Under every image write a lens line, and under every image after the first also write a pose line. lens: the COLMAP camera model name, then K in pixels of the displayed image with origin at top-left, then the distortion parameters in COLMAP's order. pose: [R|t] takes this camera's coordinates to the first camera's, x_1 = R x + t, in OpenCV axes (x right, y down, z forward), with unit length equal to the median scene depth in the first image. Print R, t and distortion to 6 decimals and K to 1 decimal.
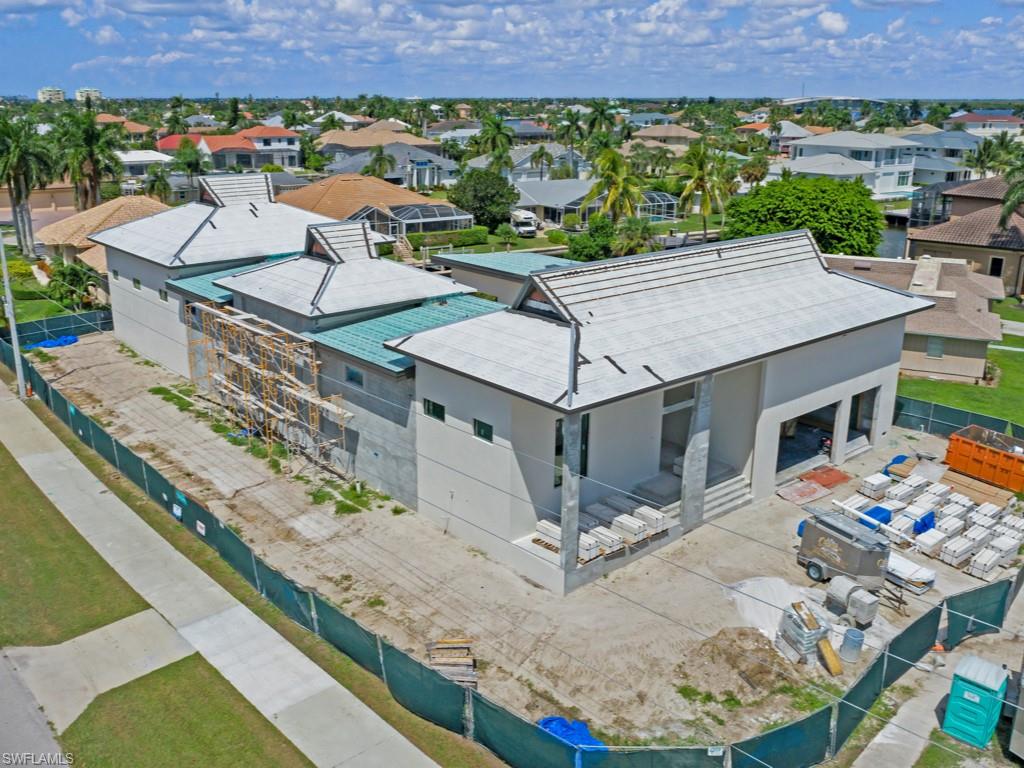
lens RADIAL K [[896.0, 0, 512.0], [0, 896.0, 384.0], [0, 0, 1]] dist [-0.026018, -0.000496]
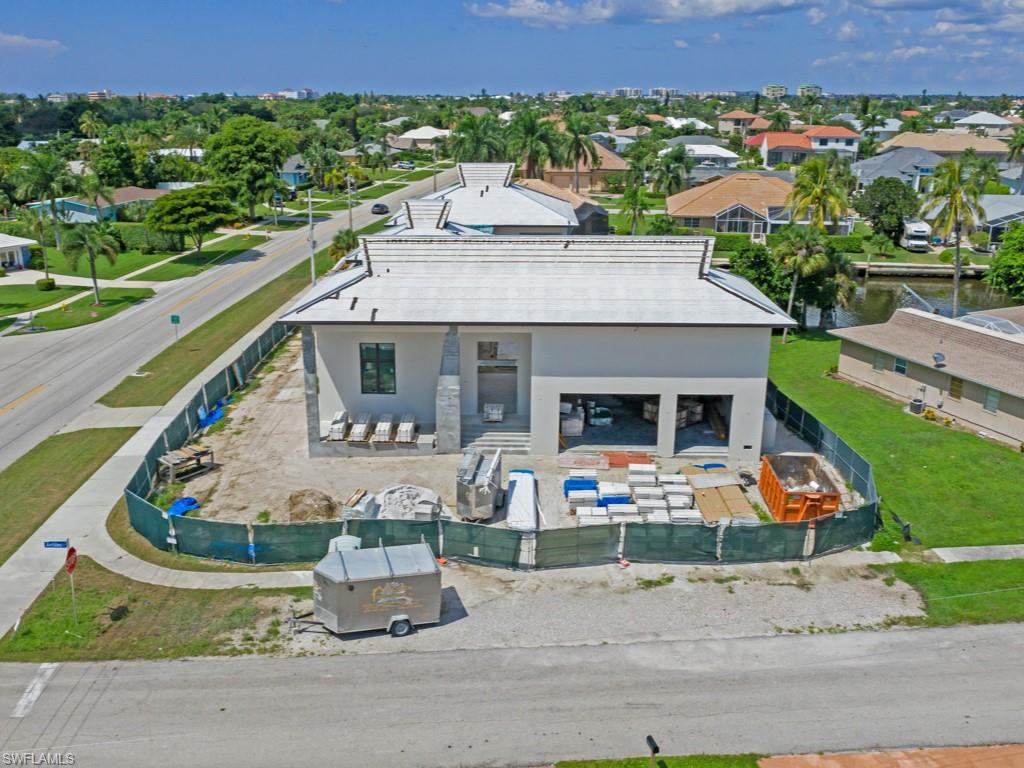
lens RADIAL K [[896.0, 0, 512.0], [0, 896.0, 384.0], [0, 0, 1]] dist [-0.026018, -0.000496]
pose [[0.758928, 0.199727, -0.619789, 0.947415], [-0.197893, 0.977525, 0.072689, -0.039118], [0.620377, 0.067486, 0.781395, 0.054984]]
